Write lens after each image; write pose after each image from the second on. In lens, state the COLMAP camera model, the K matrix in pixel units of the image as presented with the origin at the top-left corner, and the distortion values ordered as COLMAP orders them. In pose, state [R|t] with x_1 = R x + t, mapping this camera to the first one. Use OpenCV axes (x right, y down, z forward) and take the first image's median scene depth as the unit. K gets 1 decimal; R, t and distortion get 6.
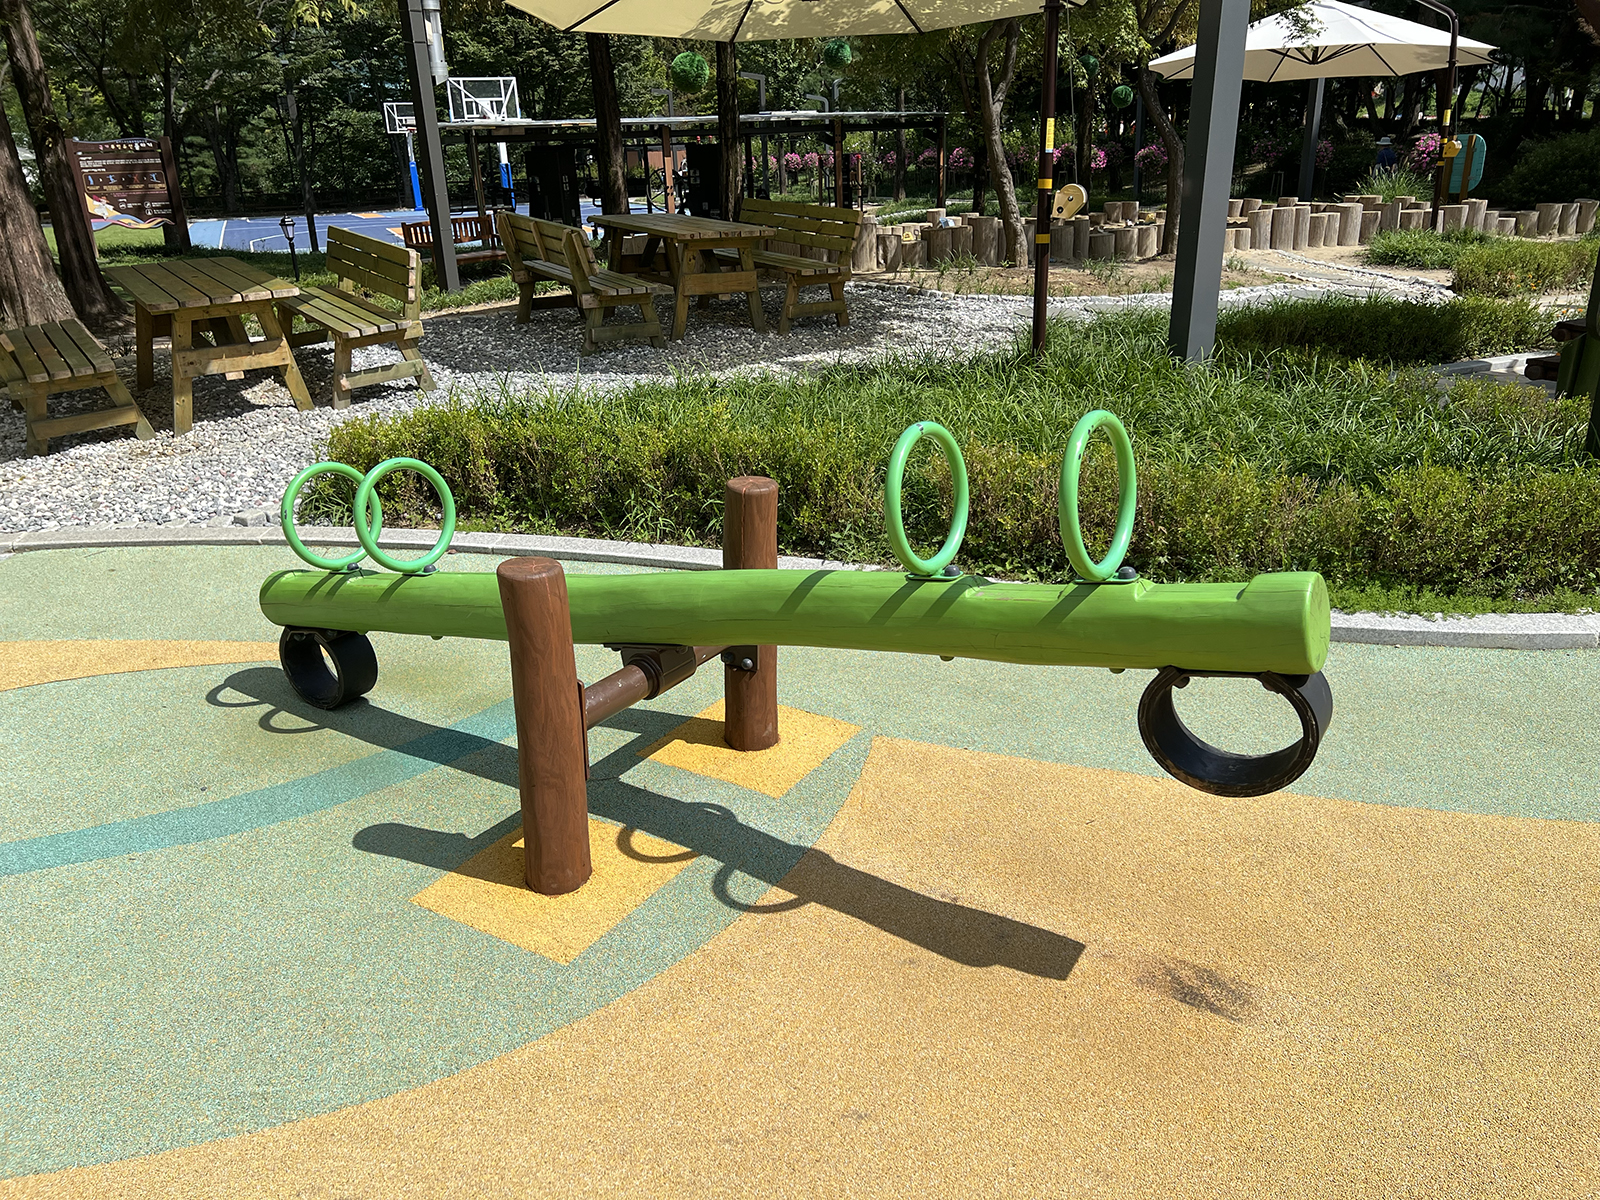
lens RADIAL K [[1240.6, 0, 800.0], [0, 1240.6, 600.0], [0, 0, 1]] dist [0.090389, -0.140562]
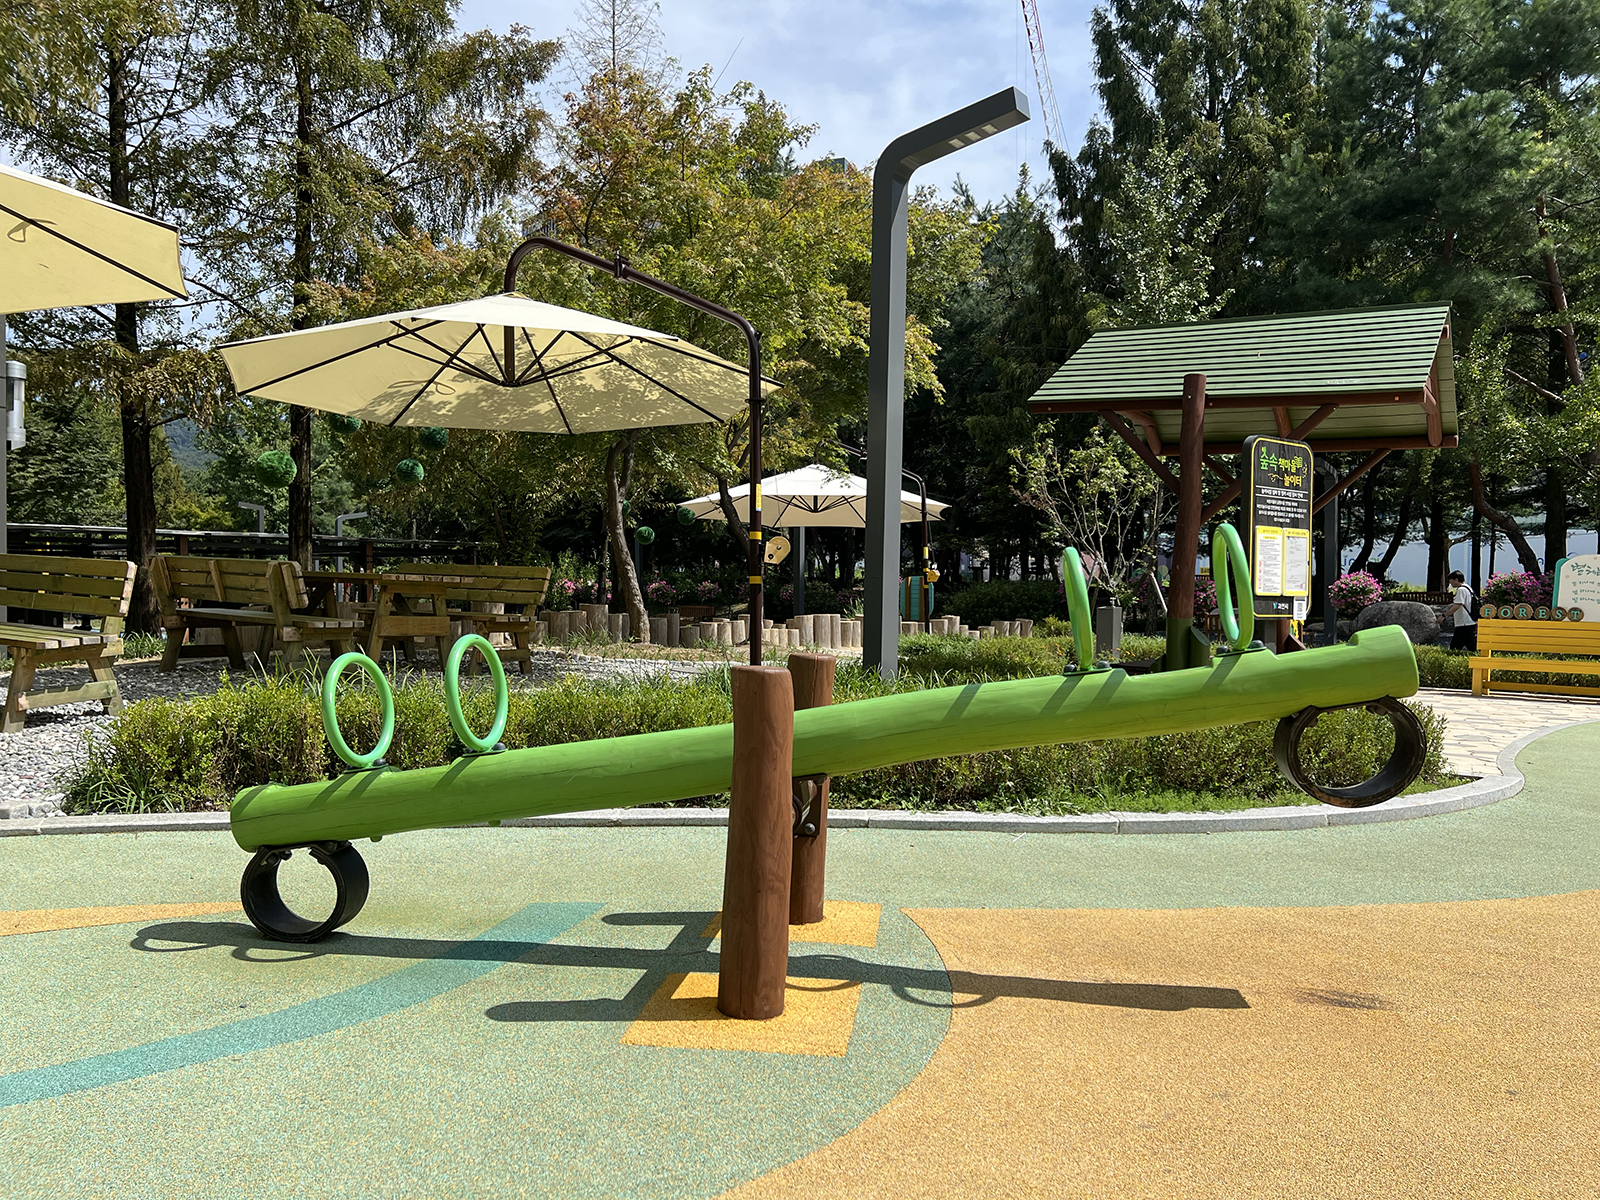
lens RADIAL K [[1240.6, 0, 800.0], [0, 1240.6, 600.0], [0, 0, 1]] dist [0.090389, -0.140562]
pose [[0.902467, 0.038598, 0.429027, -0.338478], [0.116054, 0.937363, -0.328453, 0.142644], [-0.414832, 0.346208, 0.841460, 0.035418]]
